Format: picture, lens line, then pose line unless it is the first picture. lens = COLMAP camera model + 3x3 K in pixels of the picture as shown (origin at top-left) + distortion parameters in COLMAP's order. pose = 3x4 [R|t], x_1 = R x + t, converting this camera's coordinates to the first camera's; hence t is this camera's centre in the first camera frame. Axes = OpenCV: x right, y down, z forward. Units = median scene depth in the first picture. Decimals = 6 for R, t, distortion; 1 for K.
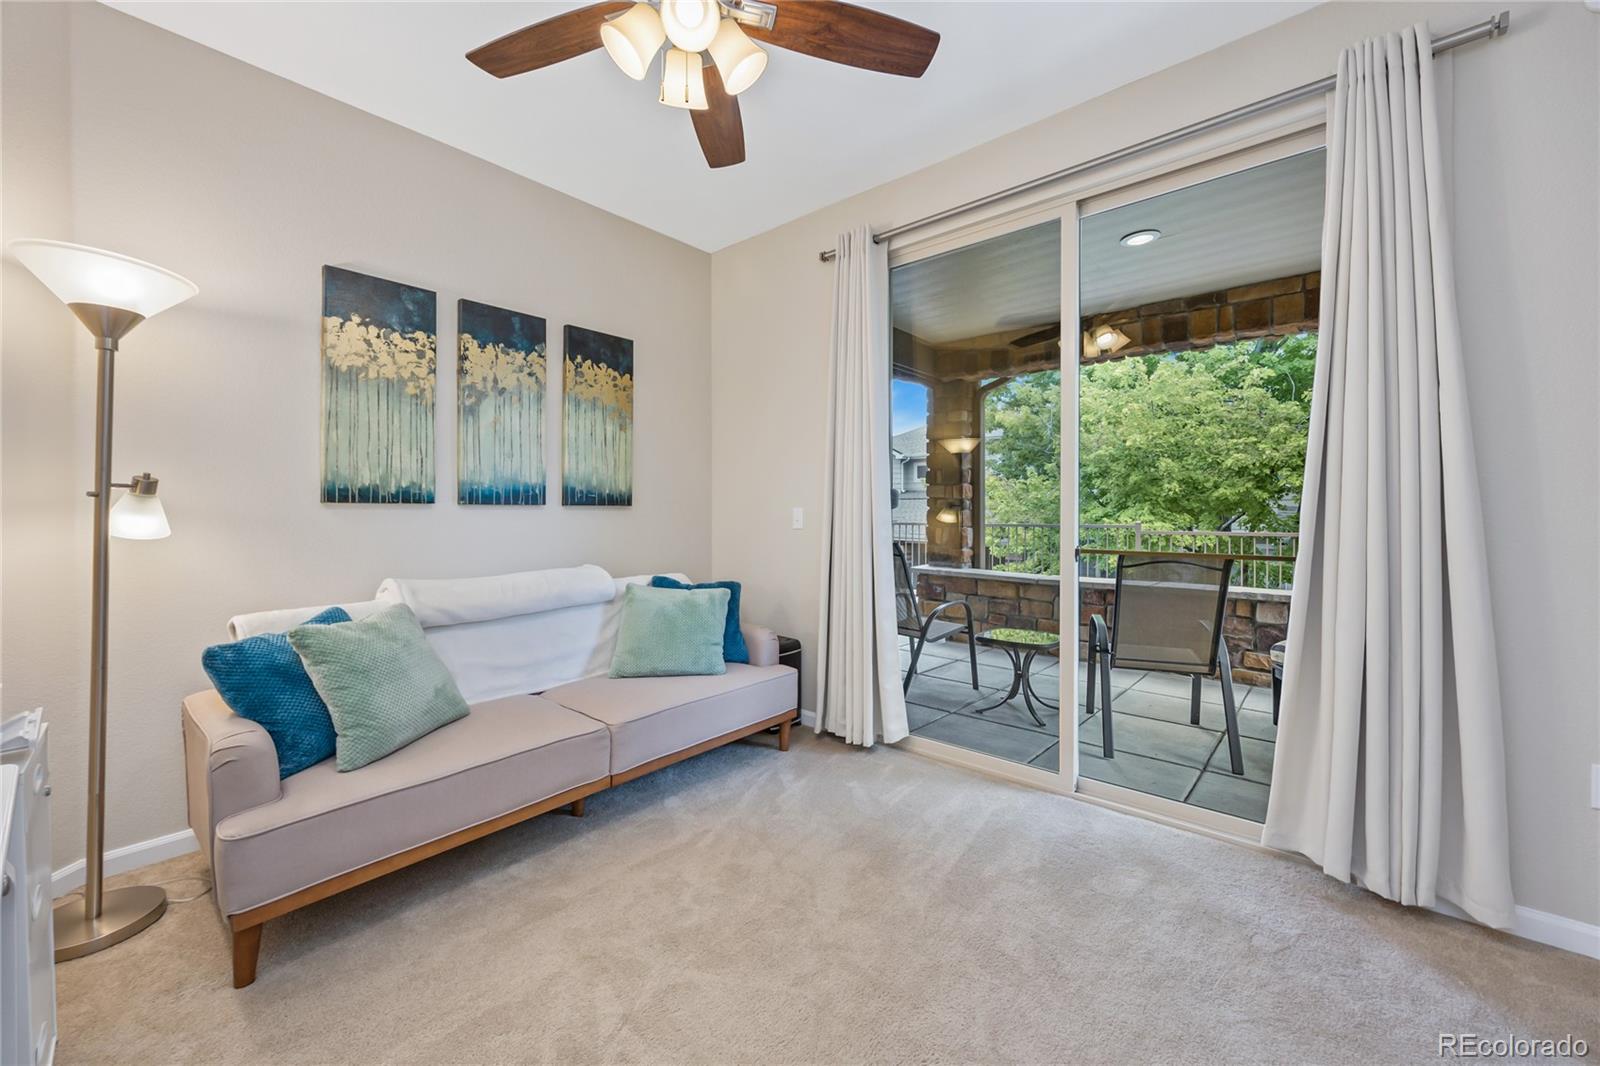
lens RADIAL K [[631.8, 0, 794.4], [0, 631.8, 517.8], [0, 0, 1]] dist [-0.002212, -0.000014]
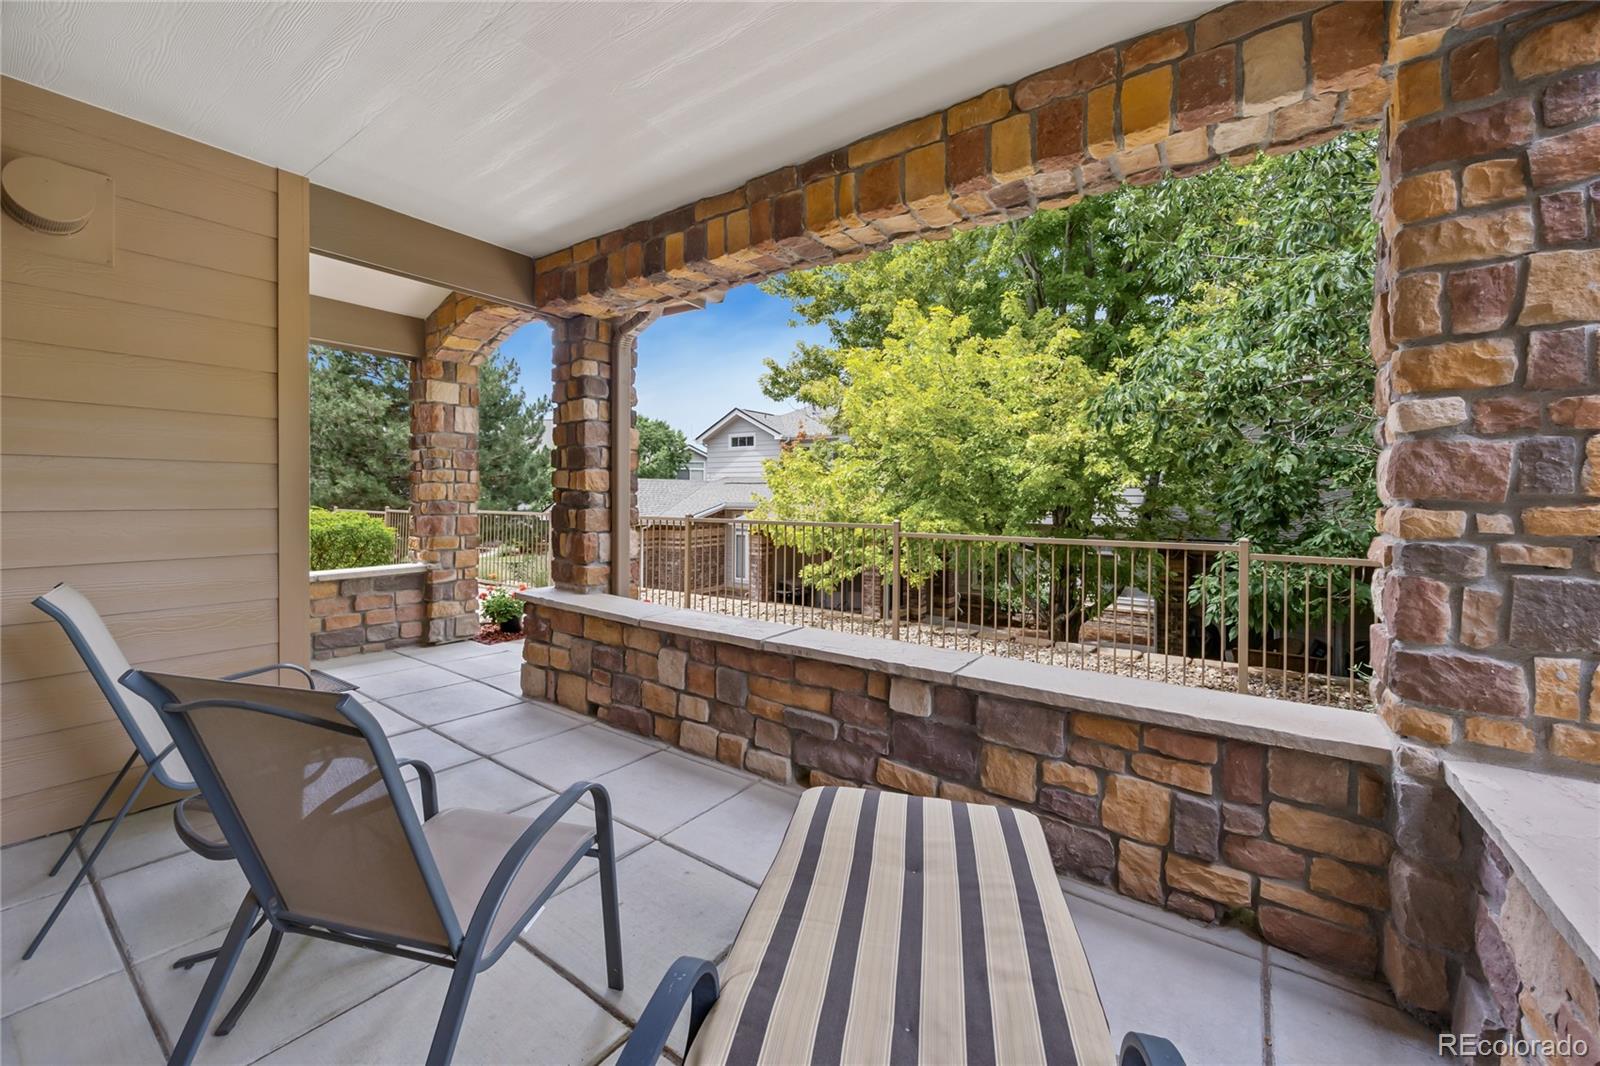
lens RADIAL K [[631.8, 0, 796.6], [0, 631.8, 498.4], [0, 0, 1]] dist [-0.002212, -0.000014]
pose [[0.995680, 0.005975, 0.092664, 0.468098], [-0.005846, 0.999982, -0.001661, -0.024769], [-0.092672, 0.001112, 0.995696, 0.333722]]
